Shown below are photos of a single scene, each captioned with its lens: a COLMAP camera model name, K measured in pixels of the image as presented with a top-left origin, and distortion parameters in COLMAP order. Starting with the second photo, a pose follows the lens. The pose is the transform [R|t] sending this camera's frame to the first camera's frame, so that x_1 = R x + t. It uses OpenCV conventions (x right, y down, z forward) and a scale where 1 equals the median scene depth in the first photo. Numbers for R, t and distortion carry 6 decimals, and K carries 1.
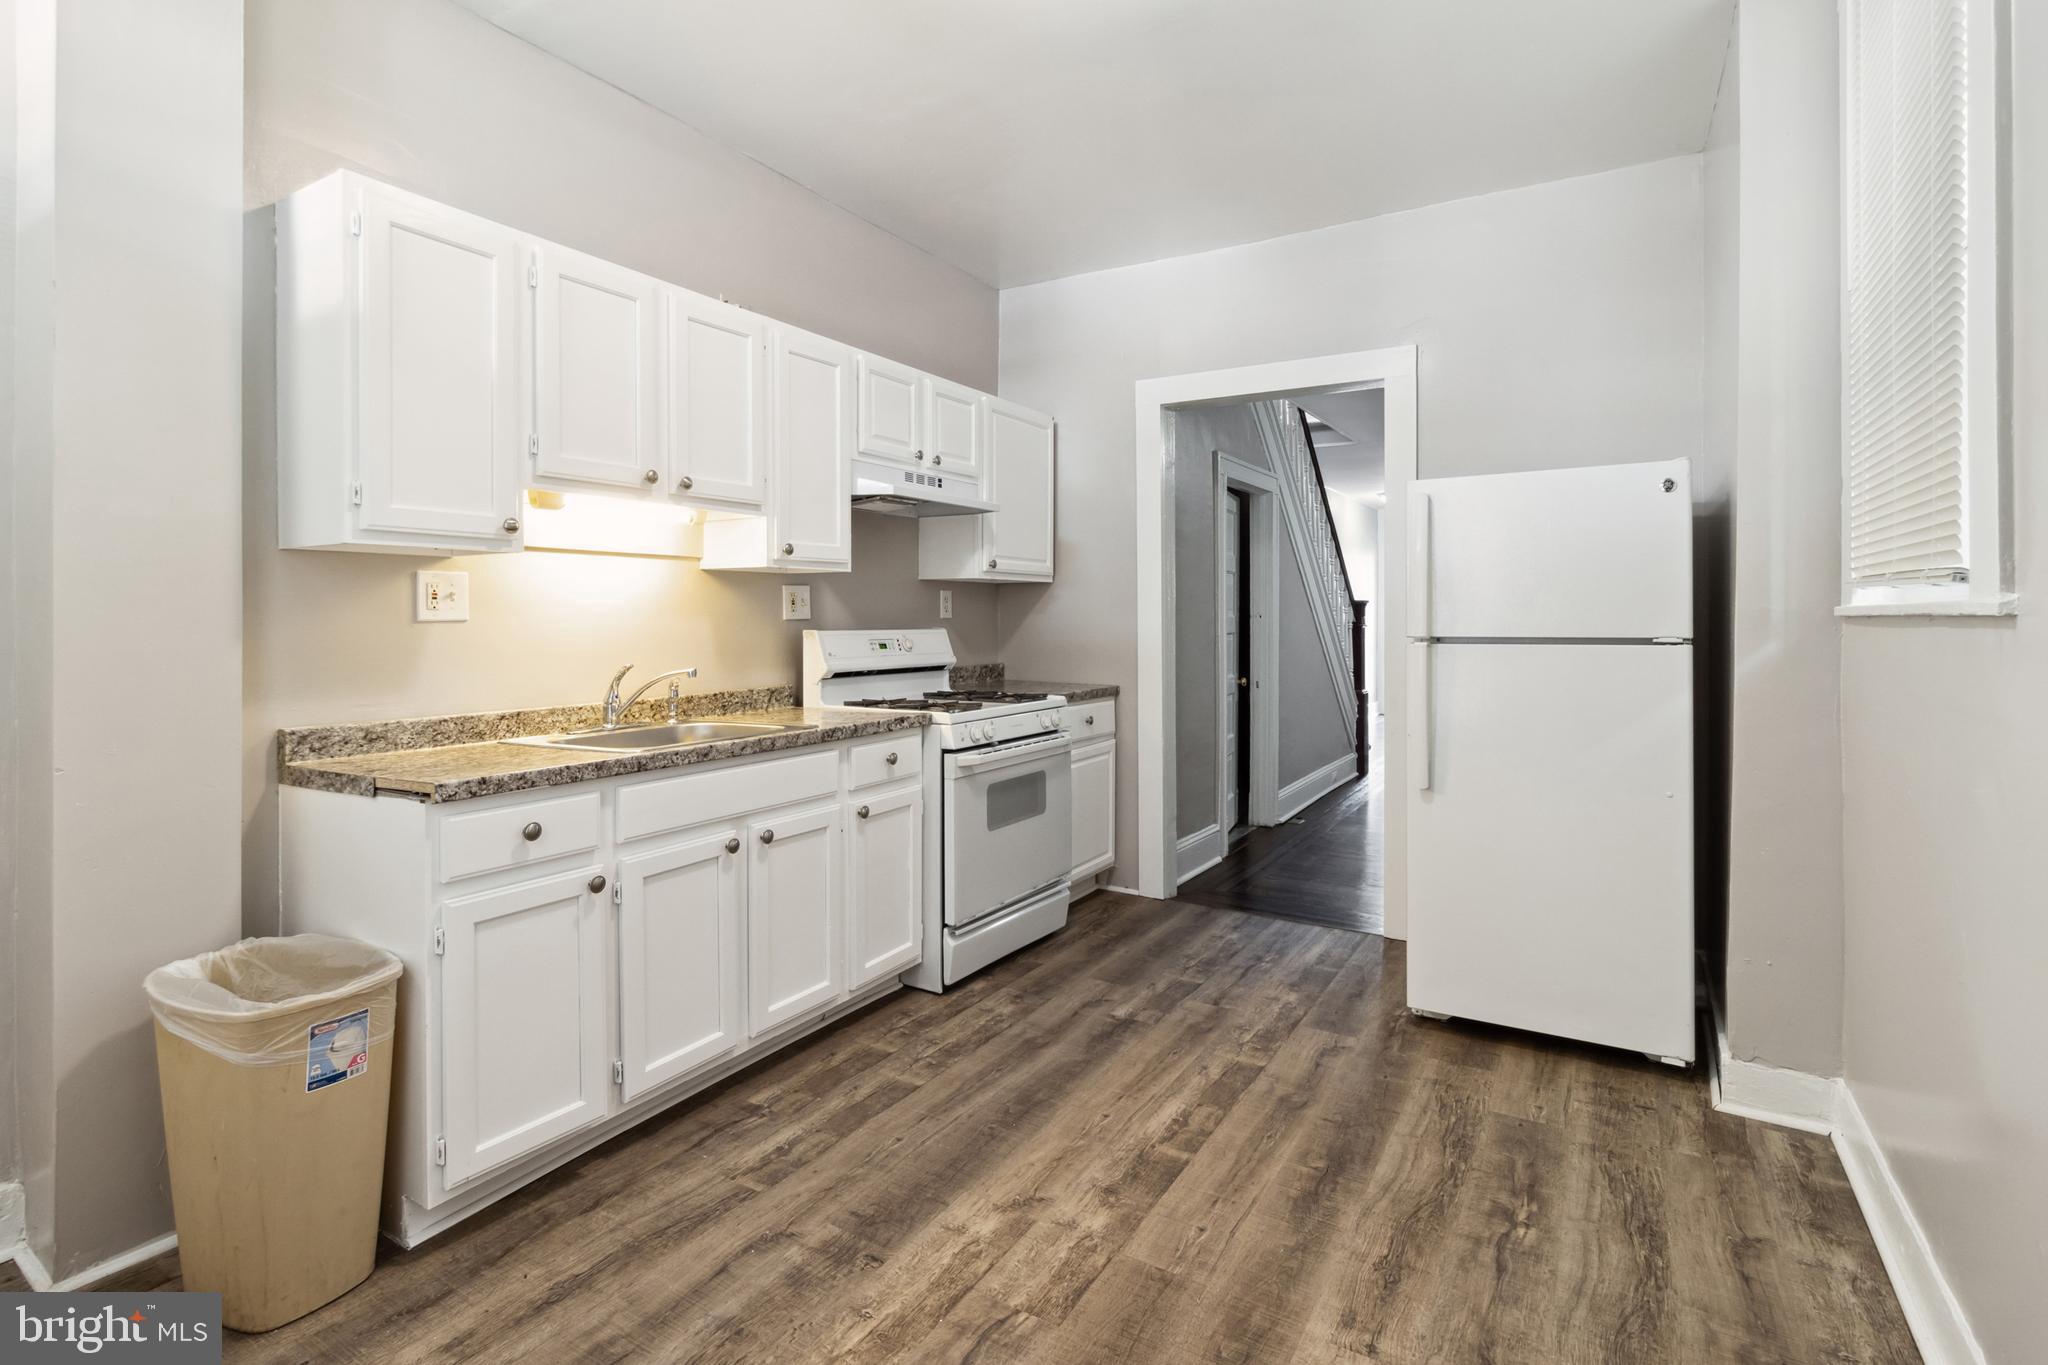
lens RADIAL K [[956.8, 0, 1039.3], [0, 956.8, 608.4], [0, 0, 1]] dist [0.004022, 0.000364]
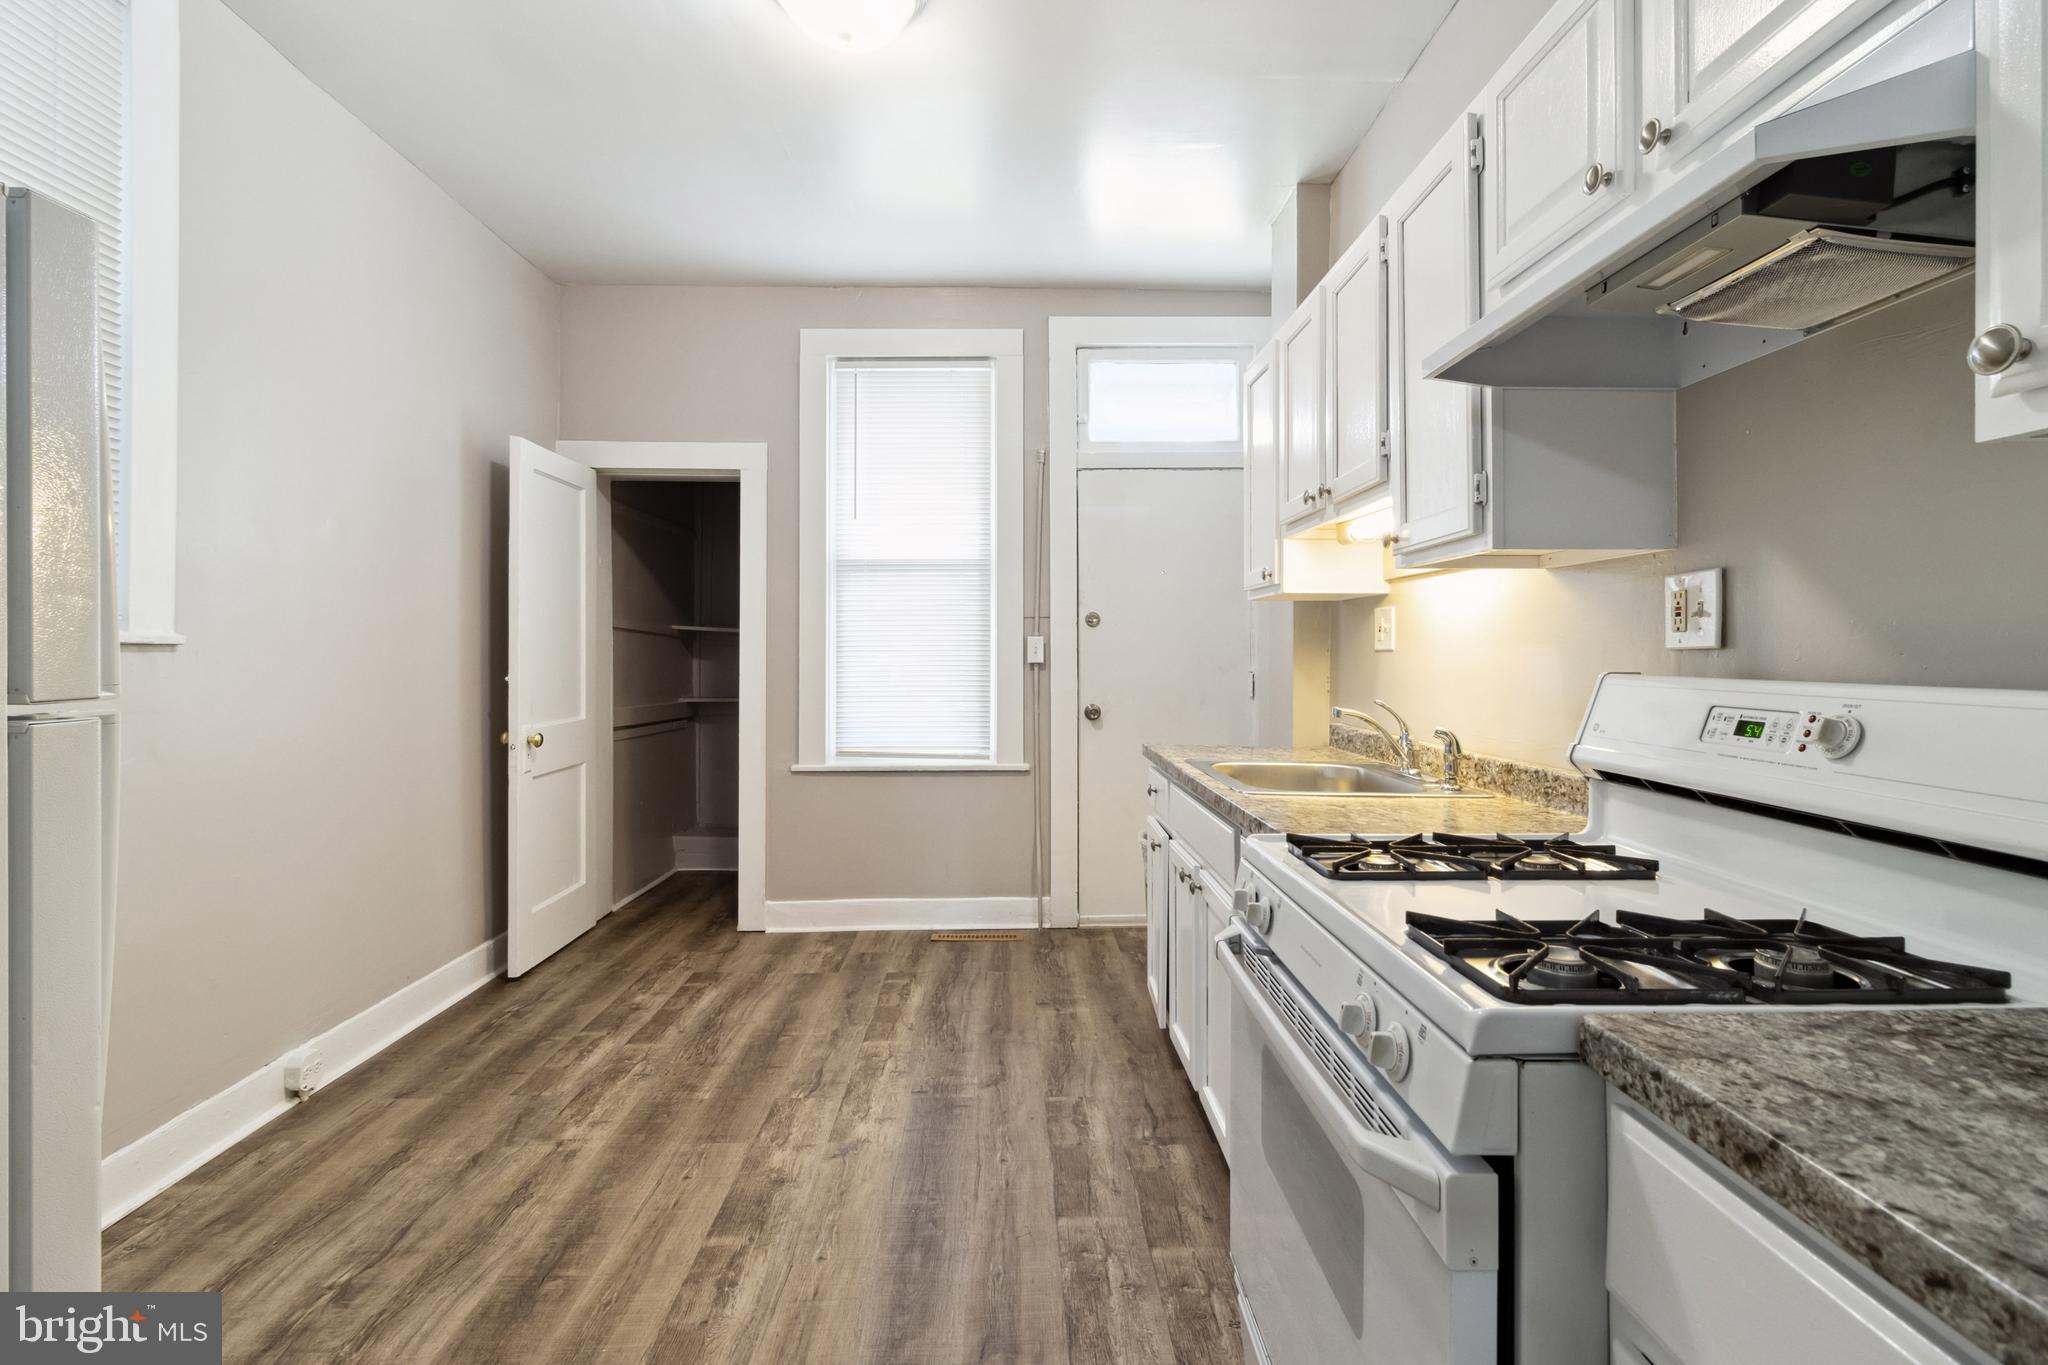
lens RADIAL K [[956.8, 0, 1020.8], [0, 956.8, 670.3], [0, 0, 1]] dist [0.004022, 0.000364]
pose [[-0.849743, 0.007522, -0.527144, 0.390237], [0.001914, 0.999936, 0.011184, 0.026316], [0.527194, 0.008495, -0.849703, 1.980538]]
